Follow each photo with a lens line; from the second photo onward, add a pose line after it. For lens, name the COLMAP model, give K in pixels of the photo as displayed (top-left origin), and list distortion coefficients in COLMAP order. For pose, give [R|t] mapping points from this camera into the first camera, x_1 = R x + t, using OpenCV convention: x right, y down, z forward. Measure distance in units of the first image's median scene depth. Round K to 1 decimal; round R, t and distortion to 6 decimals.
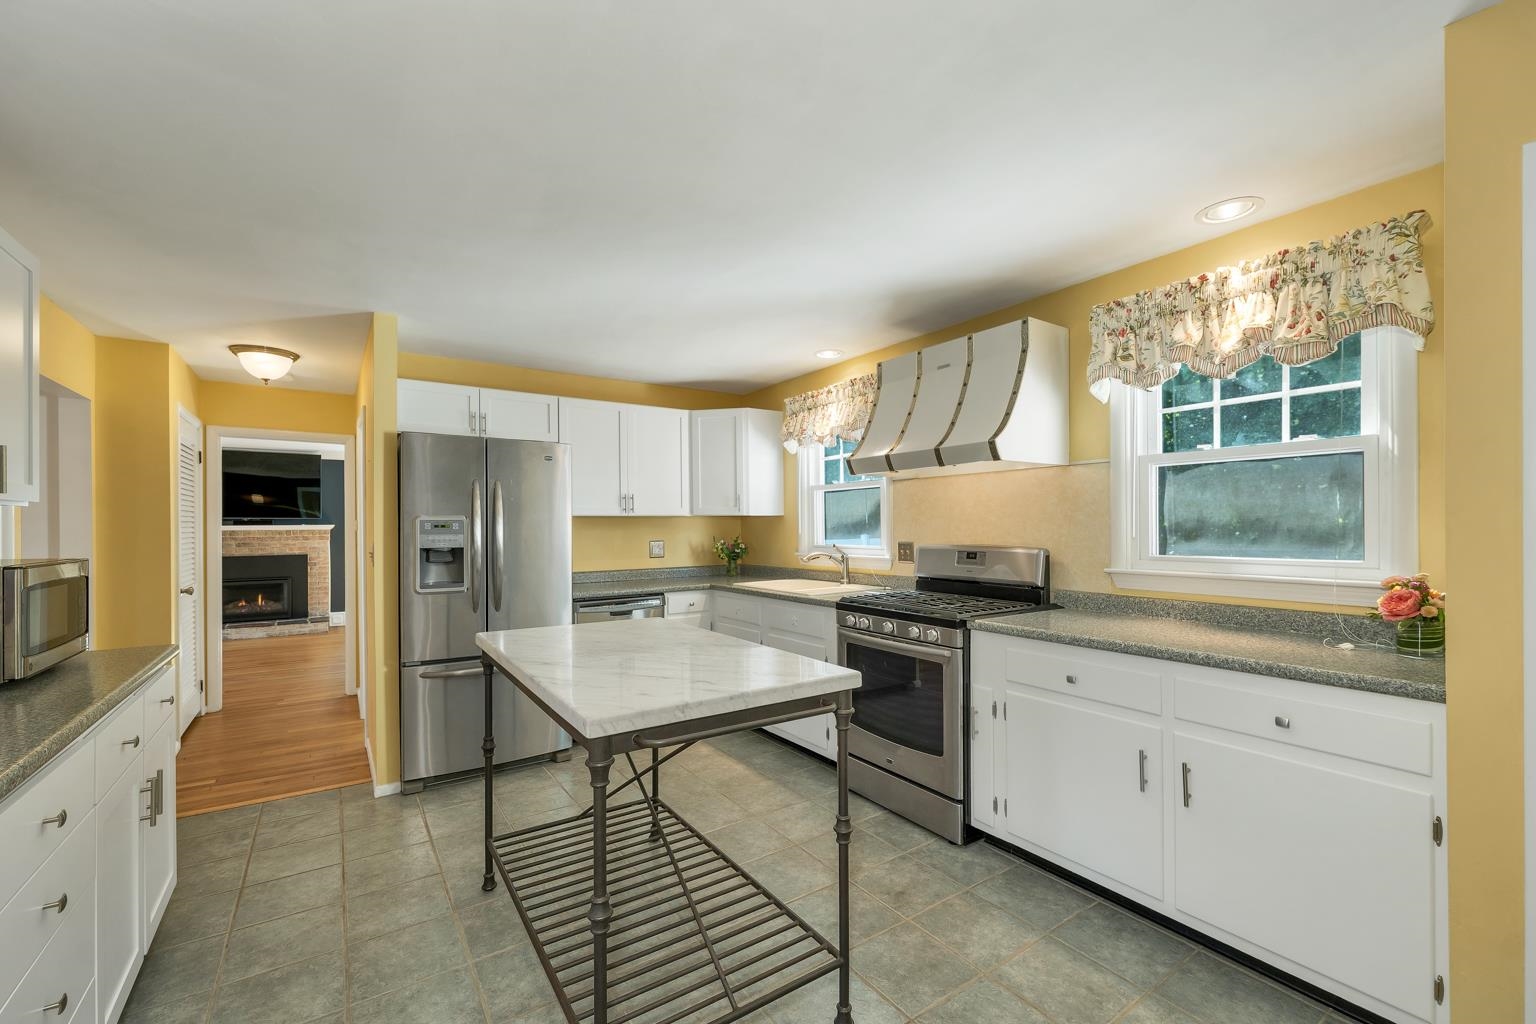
lens RADIAL K [[645.5, 0, 771.0], [0, 645.5, 524.4], [0, 0, 1]] dist [-0.002571, -0.000146]
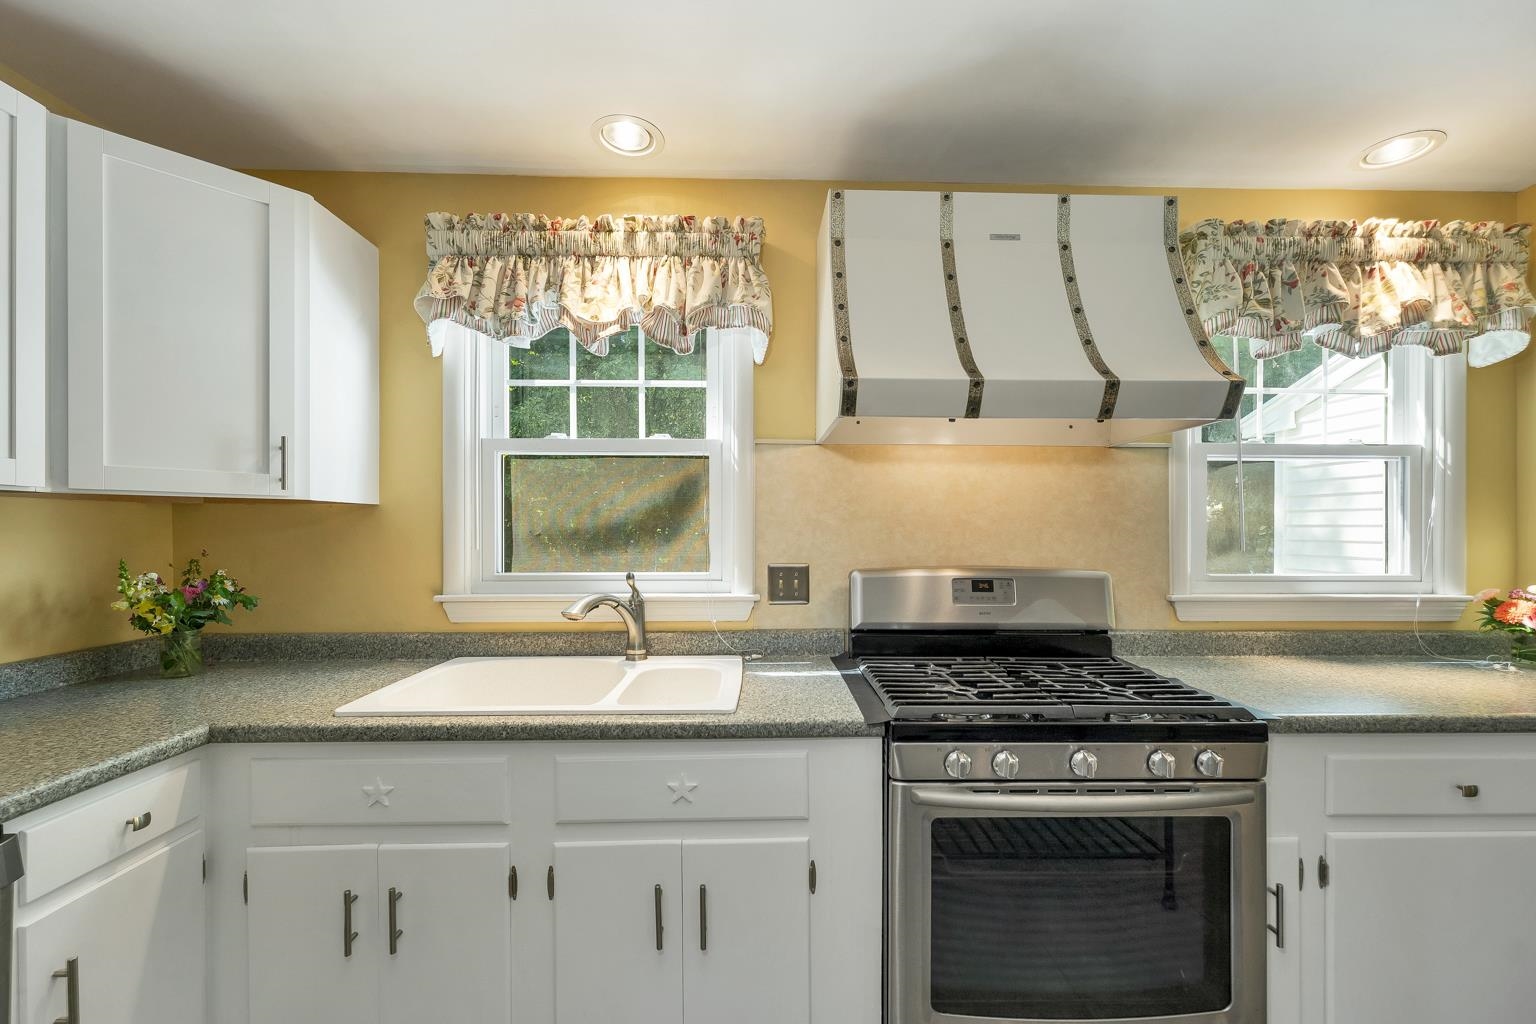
lens RADIAL K [[706.2, 0, 771.9], [0, 706.2, 509.4], [0, 0, 1]] dist [-0.002930, 0.000057]
pose [[0.539129, 0.013031, 0.842122, -0.255403], [-0.010417, 0.999907, -0.008804, -0.009730], [-0.842159, -0.004026, 0.539215, 0.651075]]
